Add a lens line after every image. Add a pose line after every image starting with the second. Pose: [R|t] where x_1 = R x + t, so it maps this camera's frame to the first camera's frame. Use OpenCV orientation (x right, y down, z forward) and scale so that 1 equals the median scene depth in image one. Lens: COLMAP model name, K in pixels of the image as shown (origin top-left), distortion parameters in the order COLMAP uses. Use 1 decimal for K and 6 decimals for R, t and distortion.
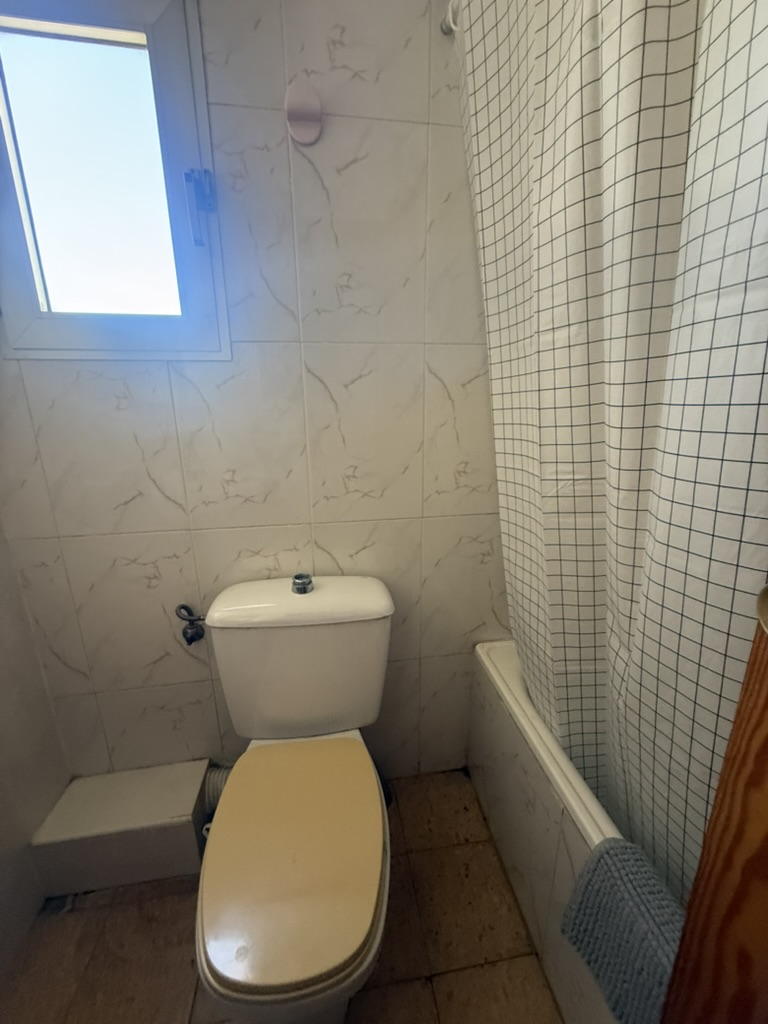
lens RADIAL K [[409.3, 0, 388.3], [0, 409.3, 513.2], [0, 0, 1]] dist [-0.002020, 0.000638]
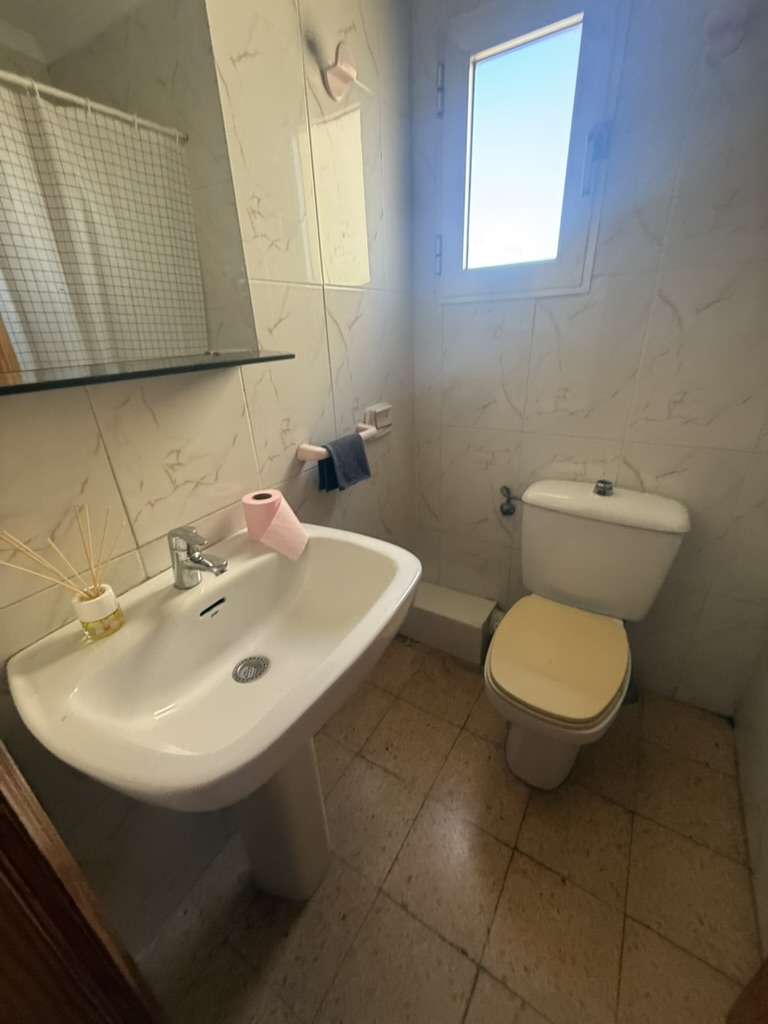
lens RADIAL K [[409.3, 0, 380.1], [0, 409.3, 513.3], [0, 0, 1]] dist [-0.002020, 0.000638]
pose [[0.744833, 0.249160, -0.618985, 0.061289], [-0.136560, 0.964952, 0.224097, 0.060298], [0.653127, -0.082386, 0.752753, -0.327067]]
